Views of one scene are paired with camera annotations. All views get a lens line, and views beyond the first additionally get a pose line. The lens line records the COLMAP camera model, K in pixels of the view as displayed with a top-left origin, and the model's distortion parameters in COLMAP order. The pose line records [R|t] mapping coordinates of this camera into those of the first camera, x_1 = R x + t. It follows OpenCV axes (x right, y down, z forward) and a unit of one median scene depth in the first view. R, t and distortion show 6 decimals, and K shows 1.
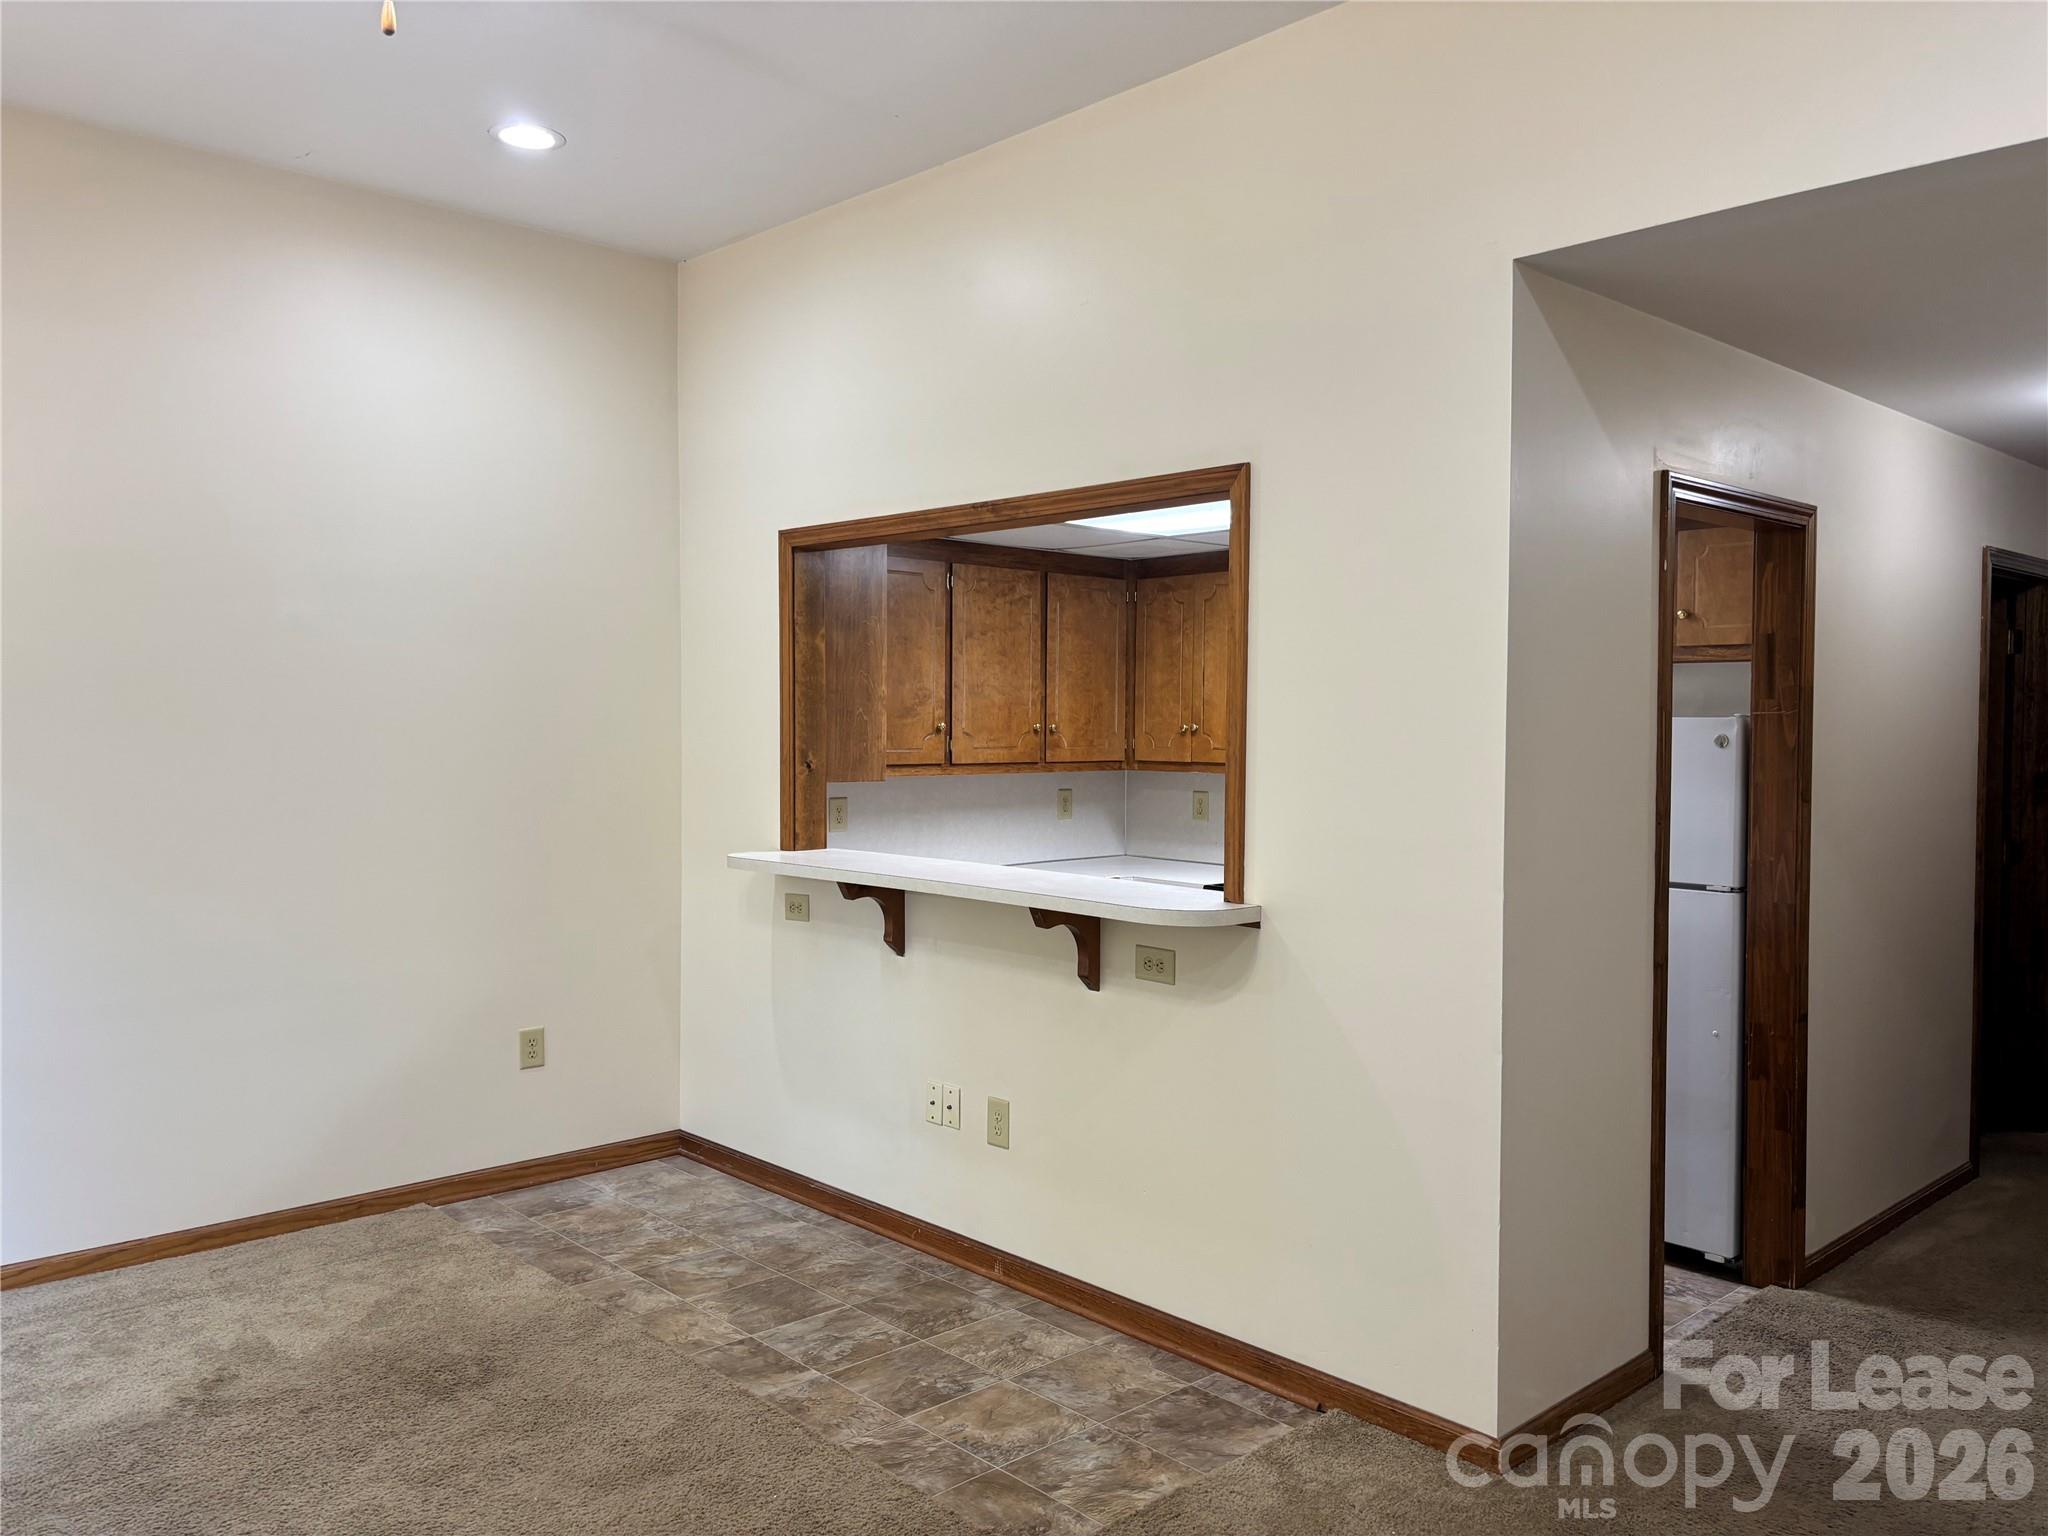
lens RADIAL K [[1543.5, 0, 1024.0], [0, 1543.5, 768.0], [0, 0, 1]] dist [0.030373, -0.041475]
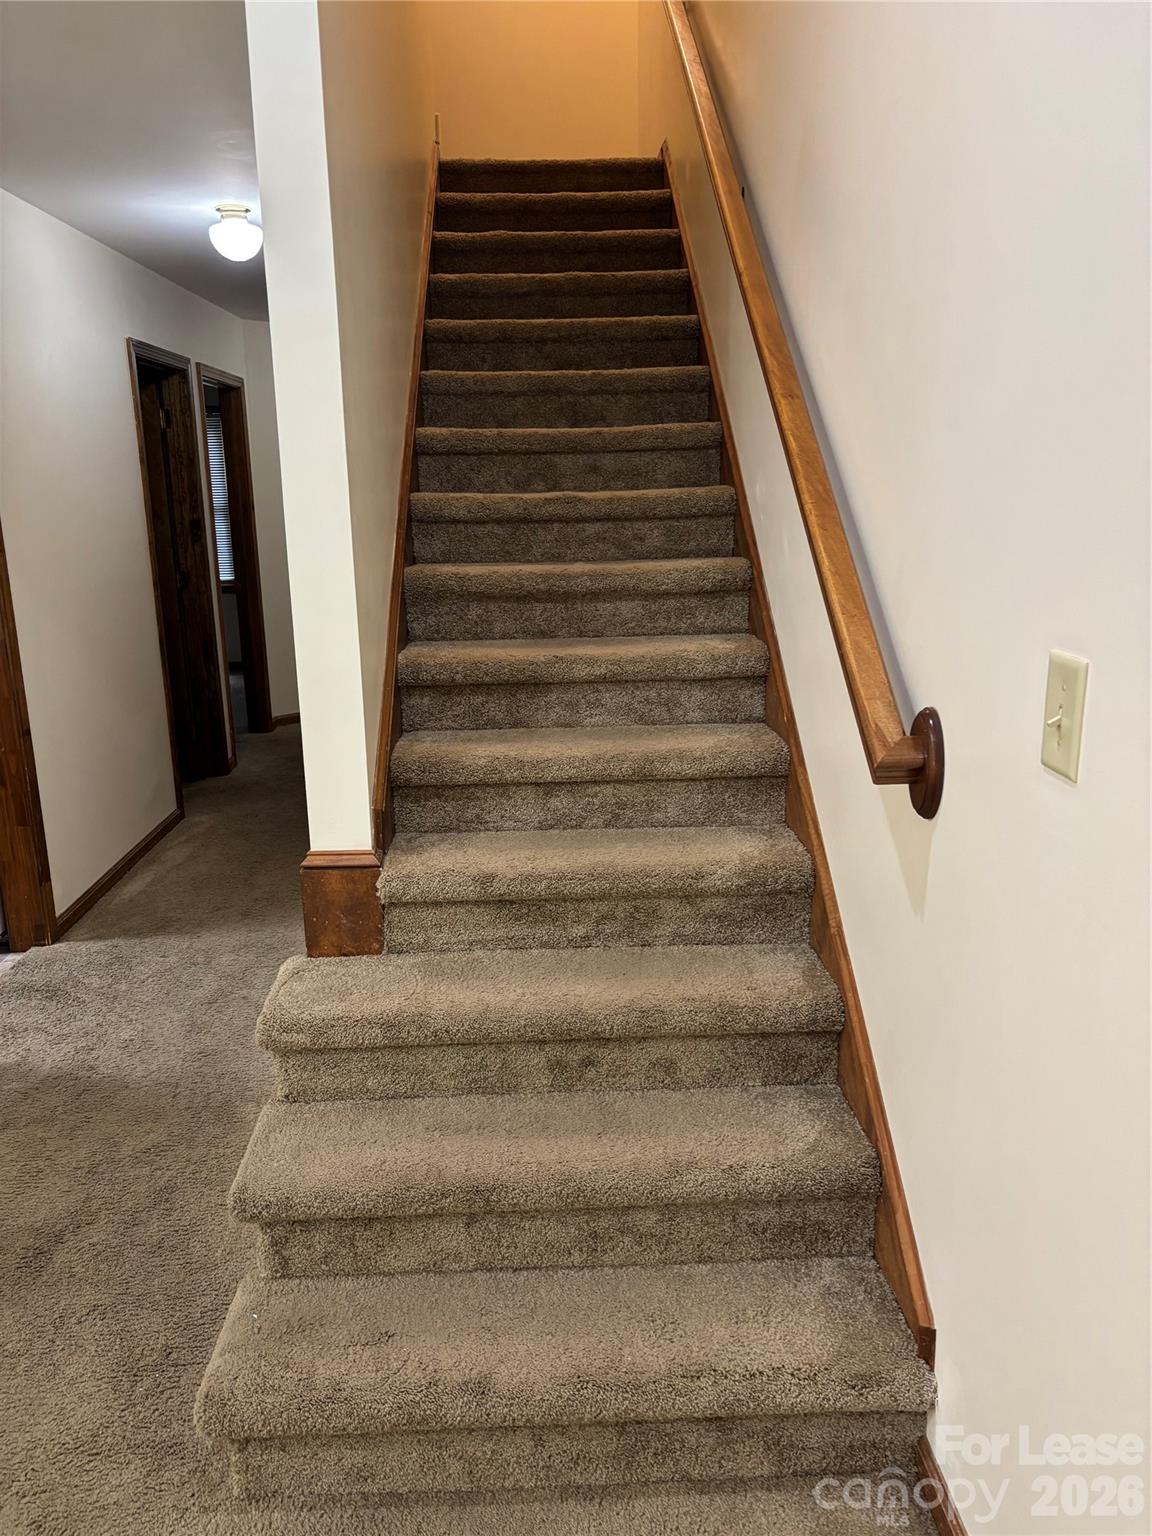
lens RADIAL K [[1157.6, 0, 576.0], [0, 1157.6, 768.0], [0, 0, 1]] dist [0.030373, -0.041475]
pose [[0.651670, -0.193651, 0.733366, 0.108601], [0.038877, 0.974117, 0.222678, 0.001885], [-0.757506, -0.116601, 0.642331, 0.085524]]
